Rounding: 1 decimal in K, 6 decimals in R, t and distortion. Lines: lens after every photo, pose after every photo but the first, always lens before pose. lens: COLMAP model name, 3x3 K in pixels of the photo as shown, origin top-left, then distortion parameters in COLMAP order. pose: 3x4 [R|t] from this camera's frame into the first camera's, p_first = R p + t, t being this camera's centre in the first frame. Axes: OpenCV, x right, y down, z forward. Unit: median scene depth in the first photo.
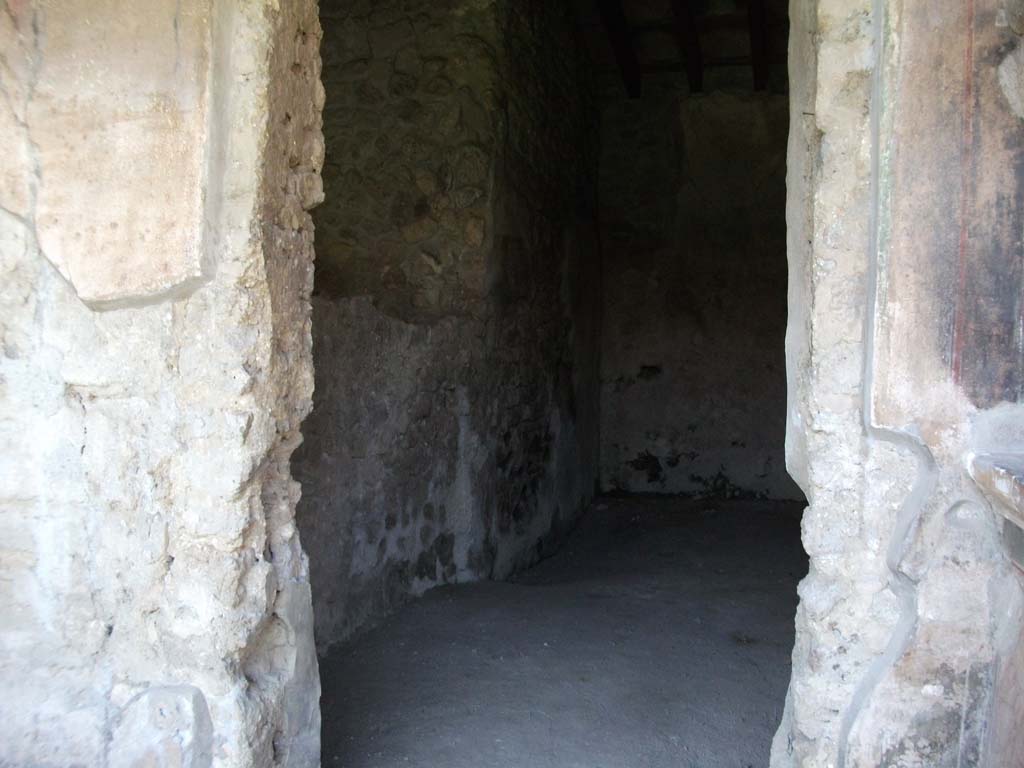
lens RADIAL K [[989.8, 0, 528.2], [0, 989.8, 380.8], [0, 0, 1]] dist [-0.112113, 0.000000]
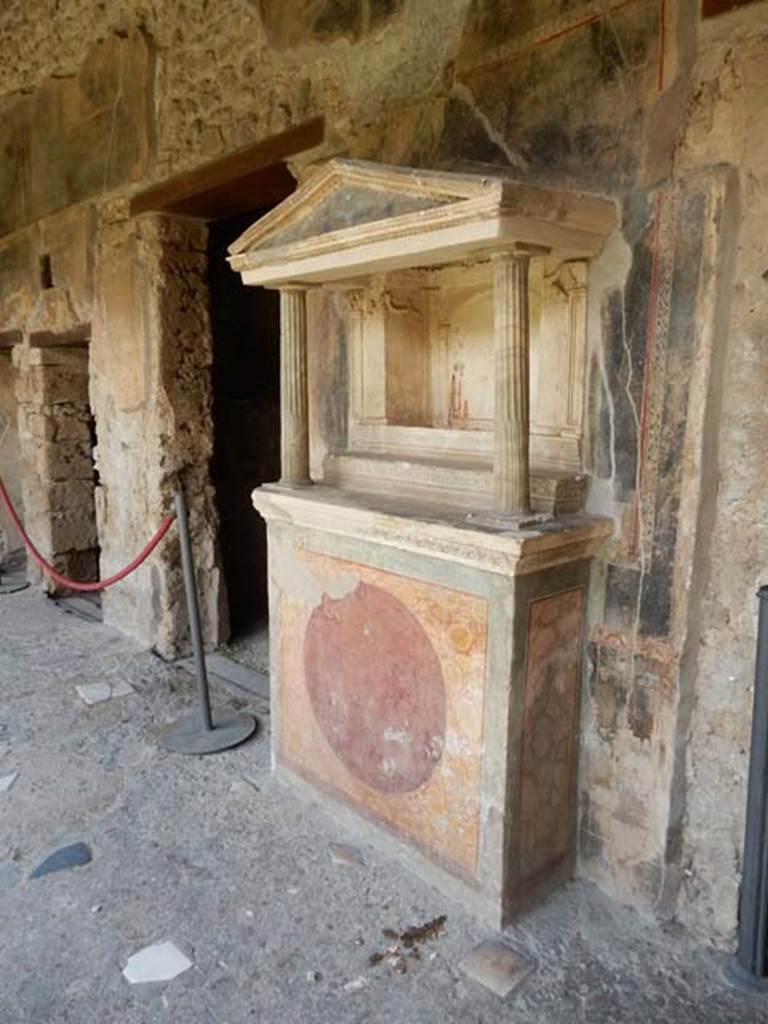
lens RADIAL K [[754.6, 0, 375.5], [0, 754.6, 522.5], [0, 0, 1]] dist [-0.016435, 0.004231]
pose [[0.824604, 0.071215, -0.561211, 1.283259], [-0.013554, 0.994247, 0.106249, -0.006638], [0.565549, -0.080007, 0.820825, -0.295290]]
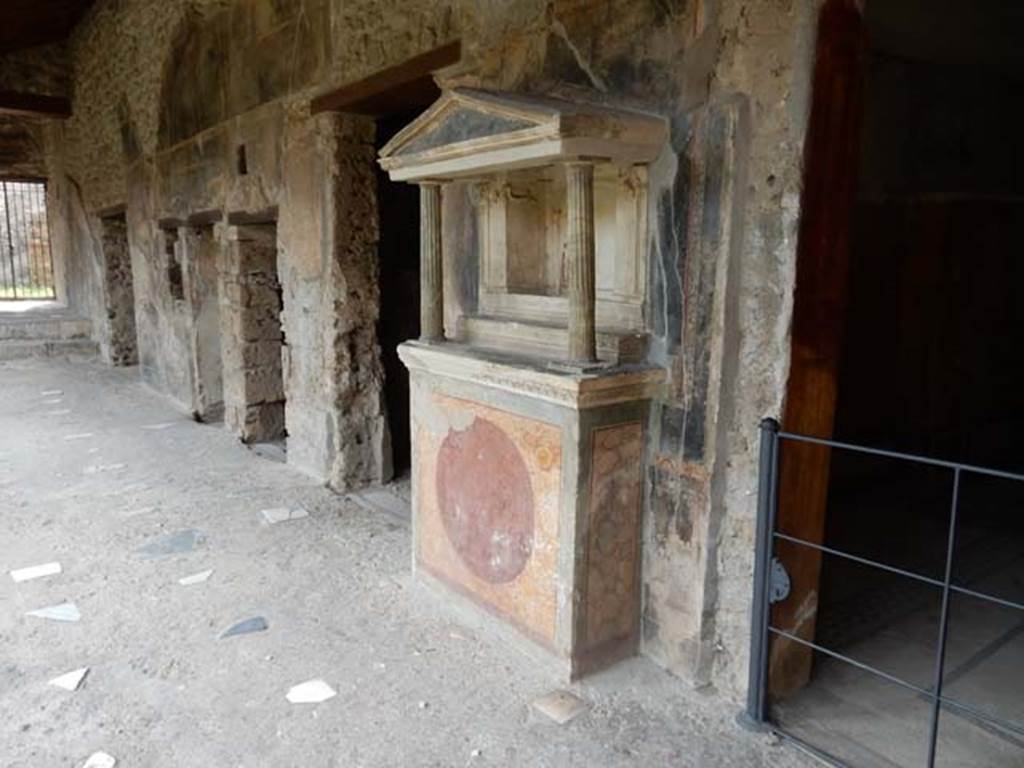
lens RADIAL K [[754.6, 0, 500.4], [0, 754.6, 405.8], [0, 0, 1]] dist [-0.016435, 0.004231]
pose [[0.771982, 0.096417, -0.628289, 1.576866], [-0.020115, 0.991640, 0.127460, -0.003438], [0.635326, -0.085759, 0.767468, -0.459100]]
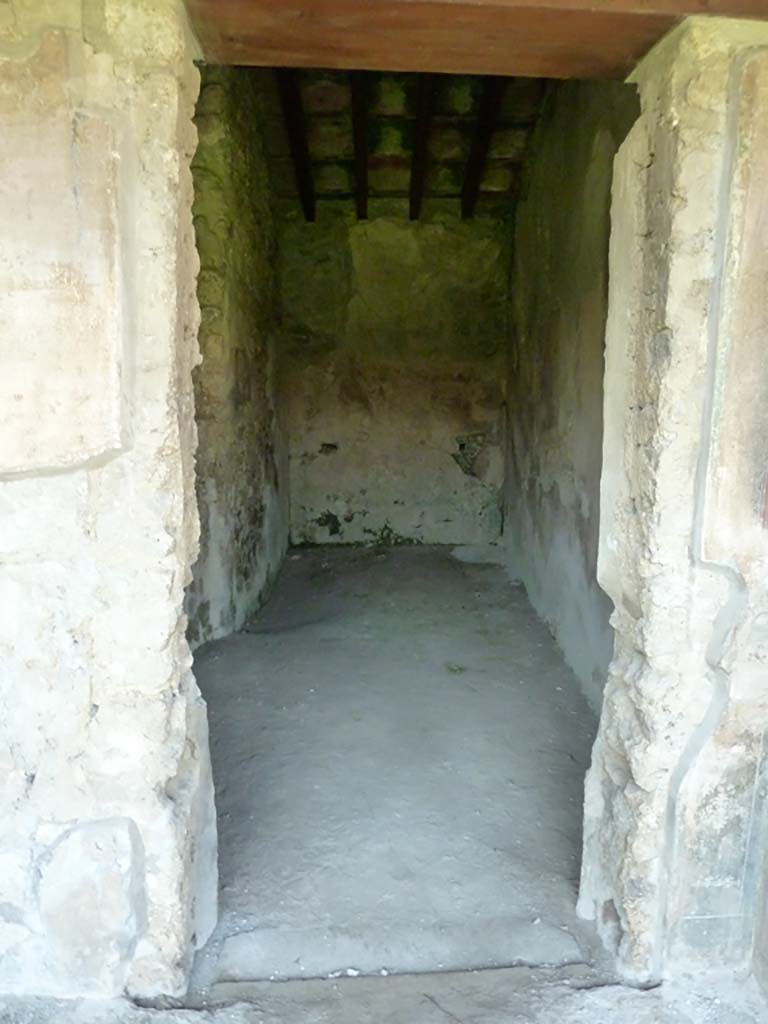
lens RADIAL K [[767.4, 0, 395.2], [0, 767.4, 525.2], [0, 0, 1]] dist [-0.032195, -0.005082]
pose [[0.958091, -0.056441, 0.280848, -0.287280], [0.021994, 0.991998, 0.124325, -0.120213], [-0.285617, -0.112938, 0.951666, 0.126598]]
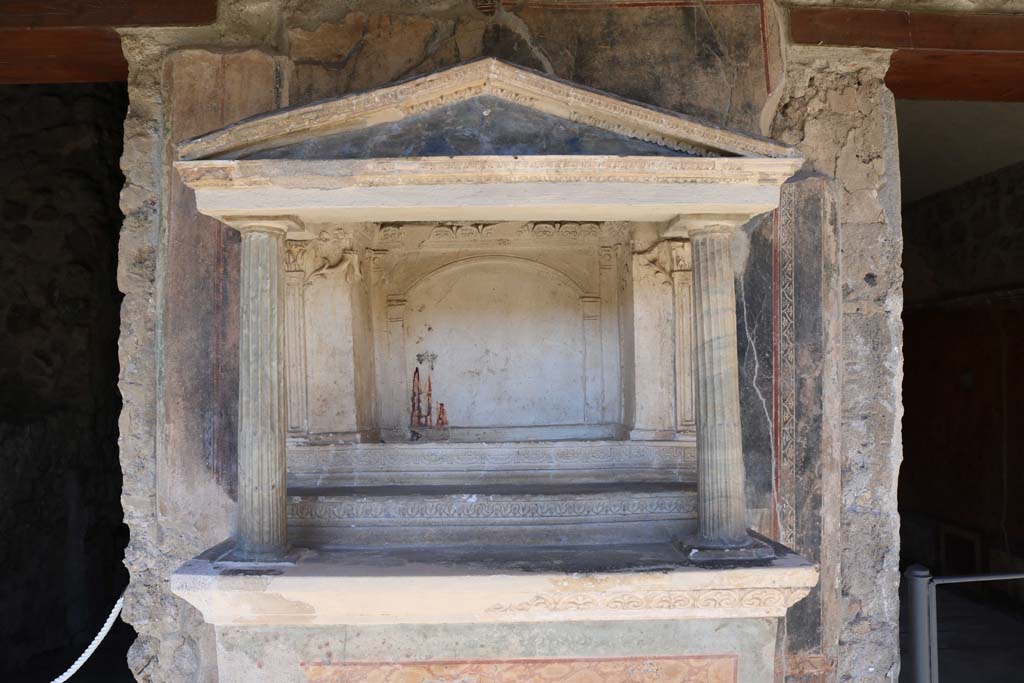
lens RADIAL K [[861.5, 0, 532.7], [0, 861.5, 348.8], [0, 0, 1]] dist [-0.159049, 0.089285]
pose [[0.960038, -0.029276, 0.278334, 0.460636], [0.057299, 0.994008, -0.093085, -0.041177], [-0.273941, 0.105313, 0.955963, -0.190520]]
